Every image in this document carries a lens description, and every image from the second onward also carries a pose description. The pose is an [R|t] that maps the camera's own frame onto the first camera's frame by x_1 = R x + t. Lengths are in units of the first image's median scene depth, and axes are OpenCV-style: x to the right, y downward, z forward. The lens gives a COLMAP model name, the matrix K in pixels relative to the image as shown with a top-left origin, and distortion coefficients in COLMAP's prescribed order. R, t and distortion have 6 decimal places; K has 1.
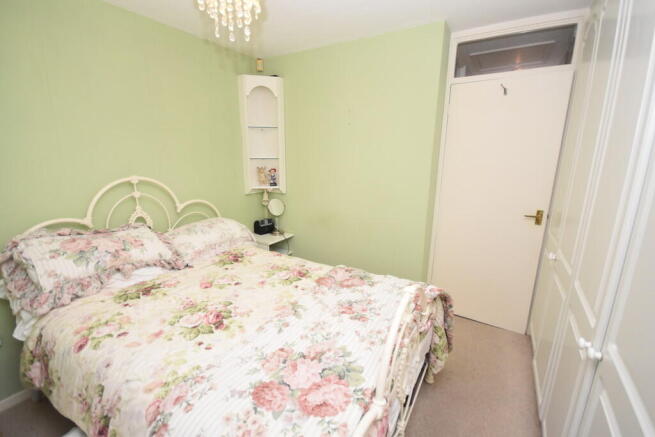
lens RADIAL K [[290.3, 0, 326.3], [0, 290.3, 220.7], [0, 0, 1]] dist [-0.001262, 0.000012]
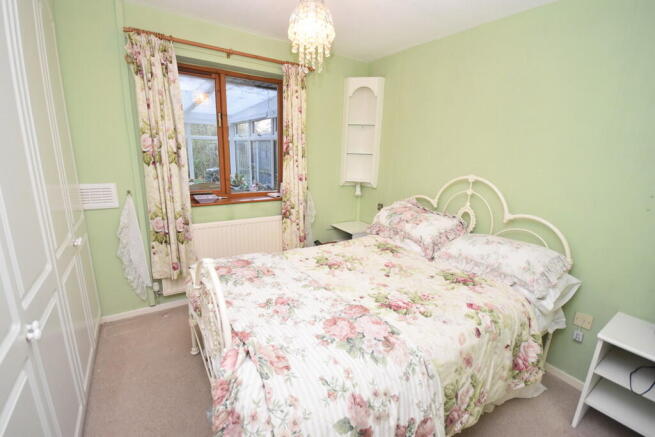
lens RADIAL K [[290.3, 0, 326.3], [0, 290.3, 220.7], [0, 0, 1]] dist [-0.001262, 0.000012]
pose [[-0.431320, 0.192022, -0.881528, 0.649793], [-0.239409, 0.917698, 0.317040, -0.235629], [0.869855, 0.347791, -0.349849, 1.065964]]
